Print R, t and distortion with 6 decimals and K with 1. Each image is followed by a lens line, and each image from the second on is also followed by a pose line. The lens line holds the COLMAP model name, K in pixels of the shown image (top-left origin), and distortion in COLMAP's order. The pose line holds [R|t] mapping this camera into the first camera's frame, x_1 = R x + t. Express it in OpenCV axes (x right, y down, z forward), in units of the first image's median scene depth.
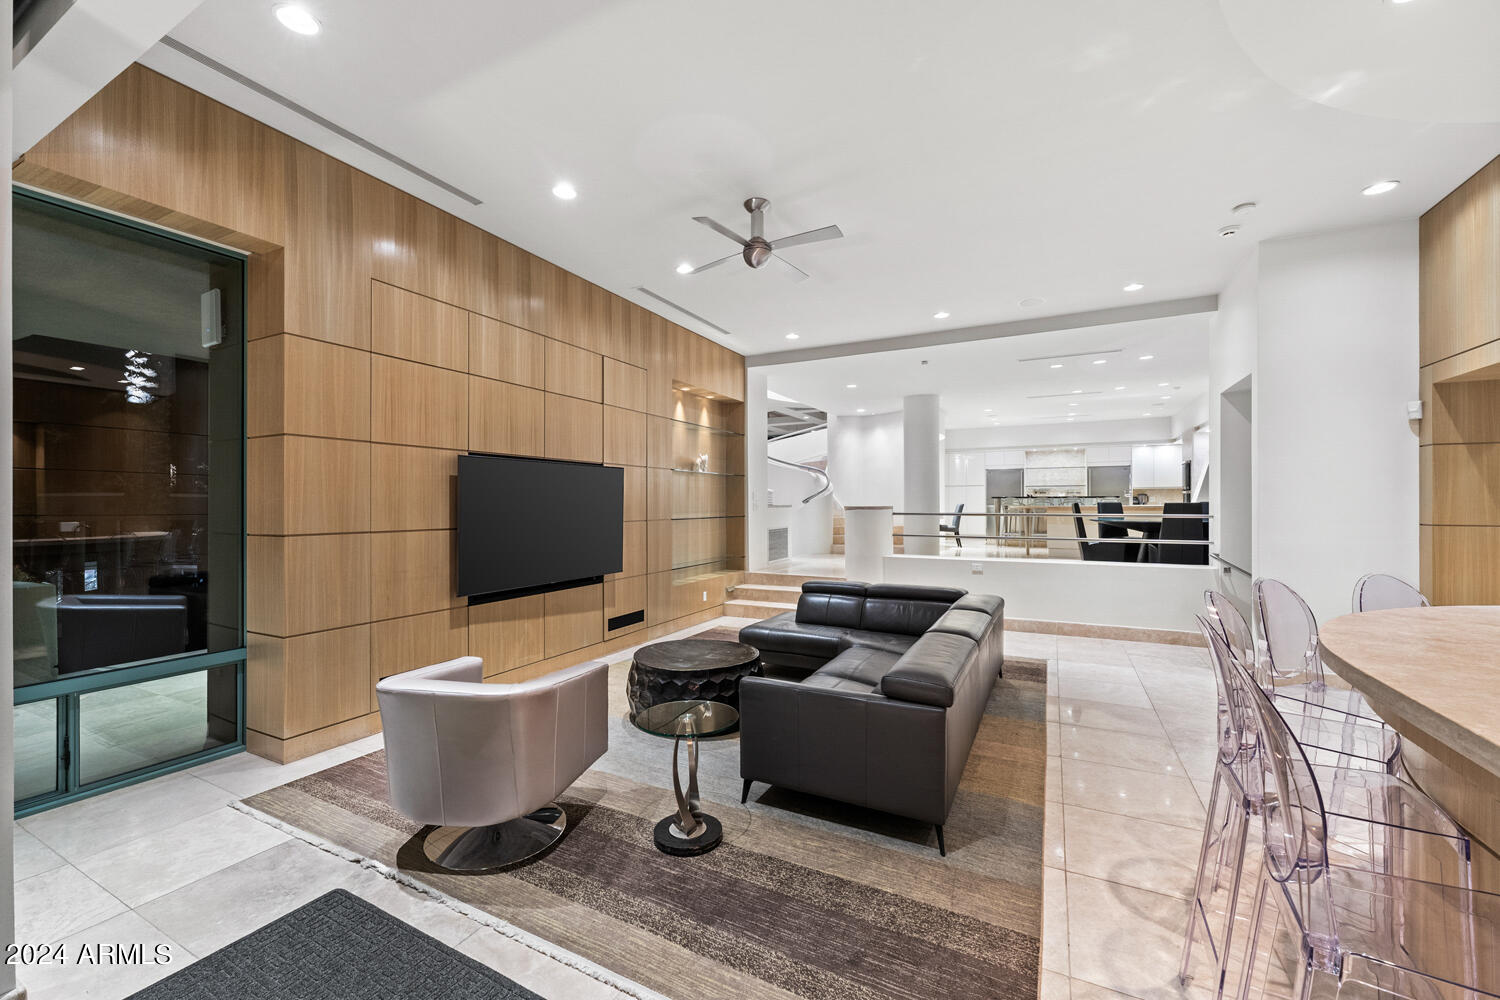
lens RADIAL K [[599.9, 0, 742.1], [0, 599.9, 503.3], [0, 0, 1]] dist [0.000387, 0.000022]
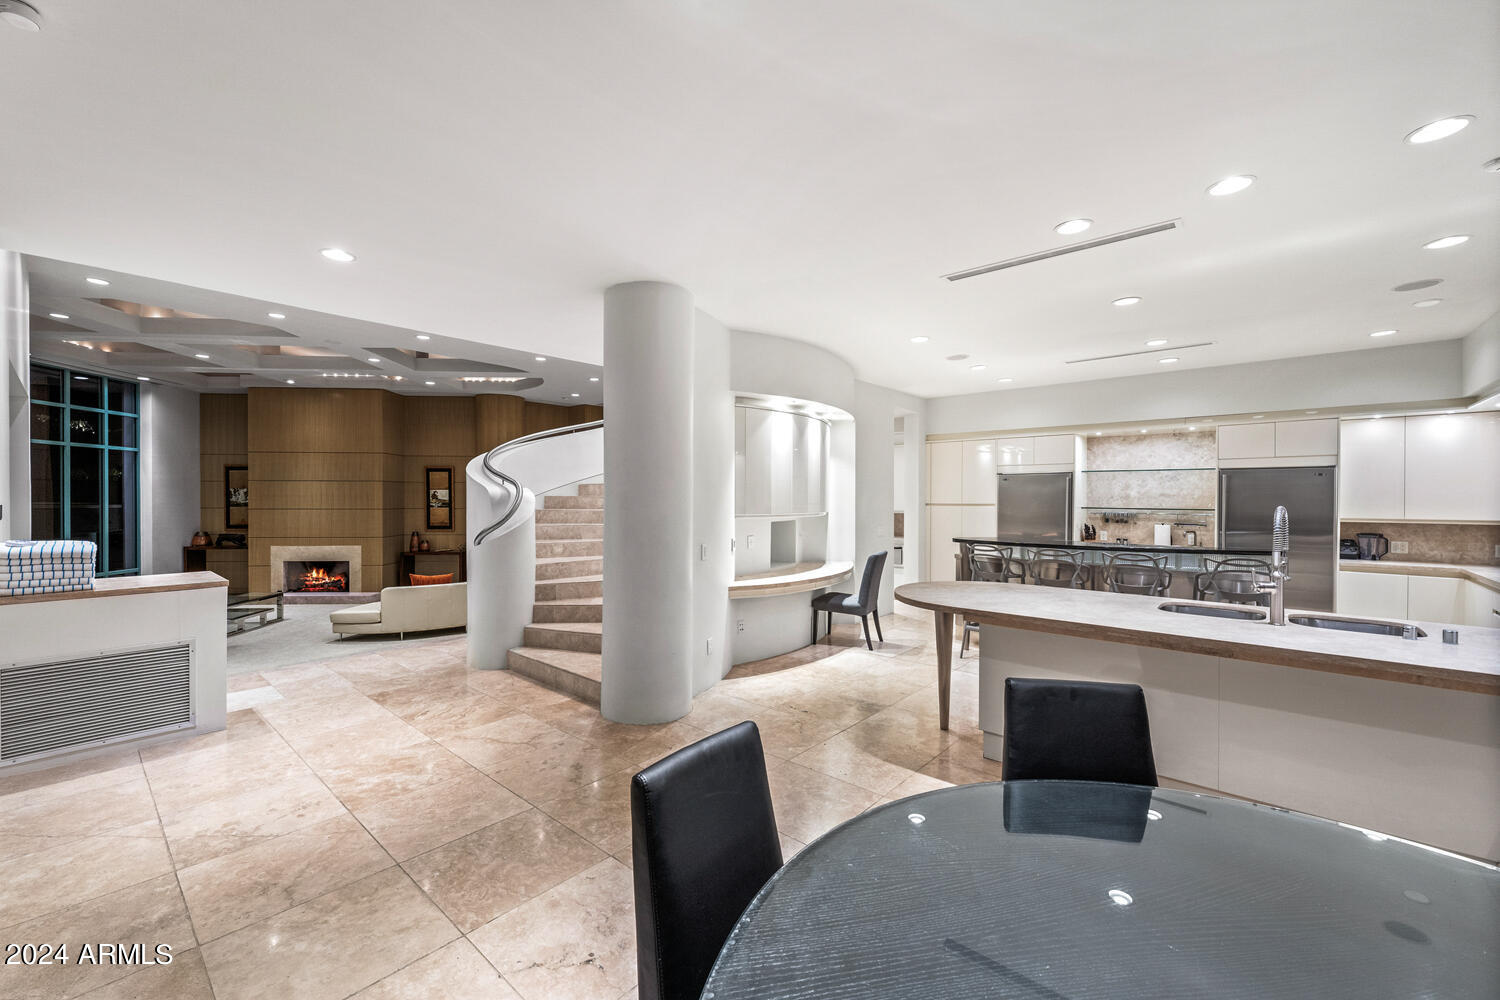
lens RADIAL K [[611.6, 0, 744.2], [0, 611.6, 504.8], [0, 0, 1]] dist [0.003496, 0.000261]
pose [[0.971295, 0.011722, -0.237588, 0.624080], [-0.008879, 0.999876, 0.013032, -0.067303], [0.237712, -0.010548, 0.971279, 0.869798]]
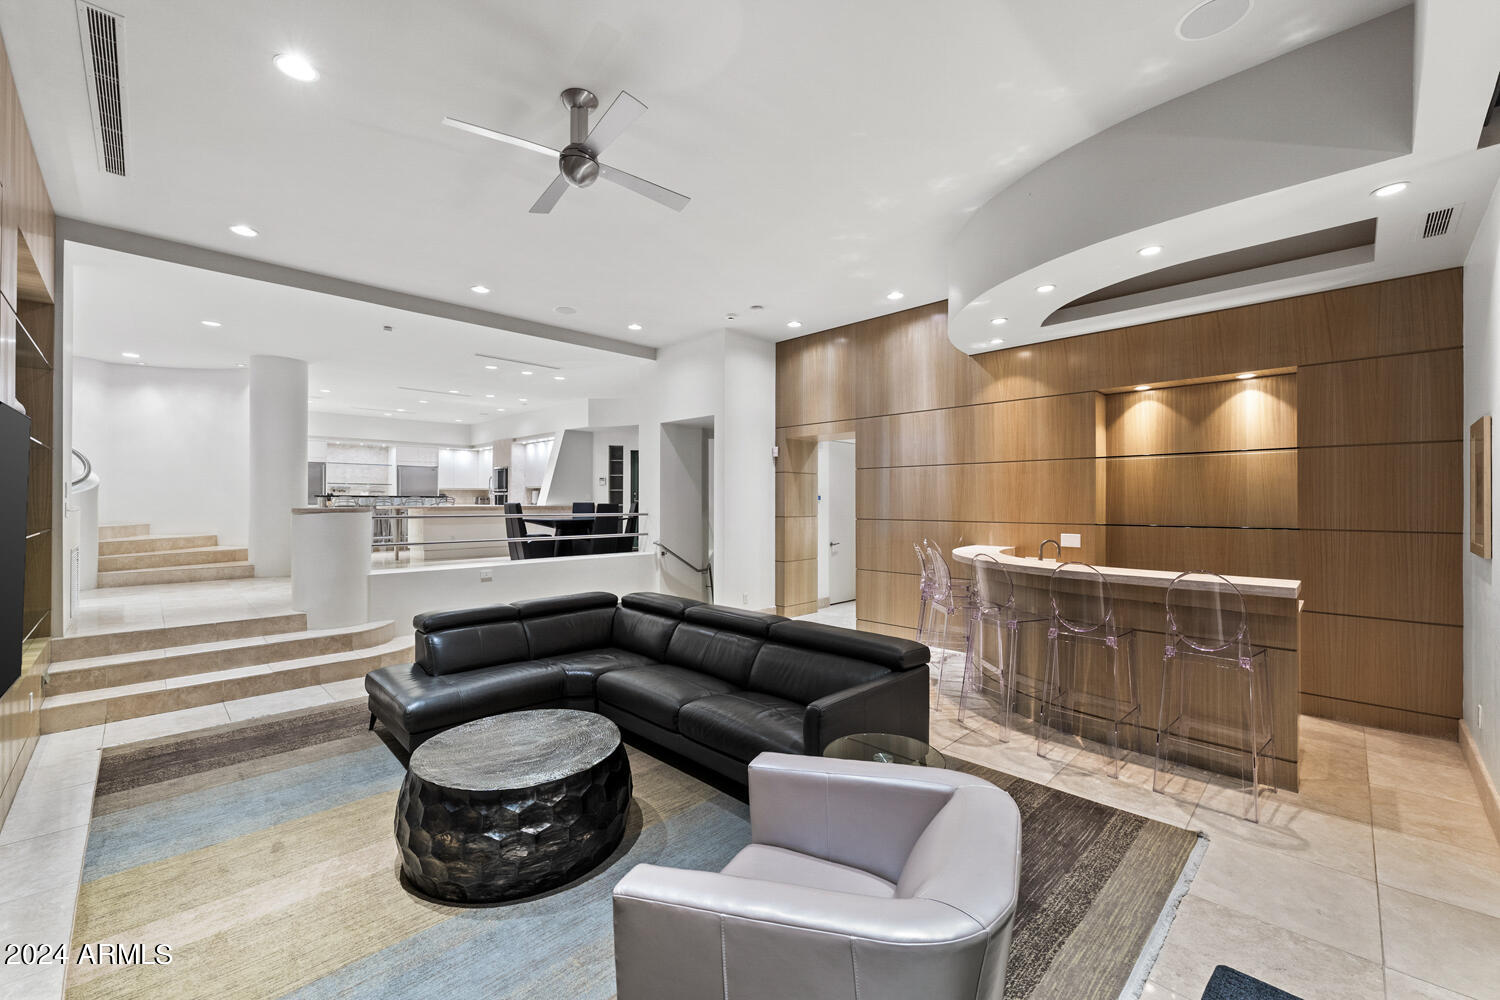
lens RADIAL K [[599.9, 0, 742.1], [0, 599.9, 503.3], [0, 0, 1]] dist [0.000387, 0.000022]
pose [[0.303441, 0.001288, 0.952849, -0.327560], [-0.003728, 0.999993, -0.000164, -0.002574], [-0.952843, -0.003502, 0.303444, 0.315267]]
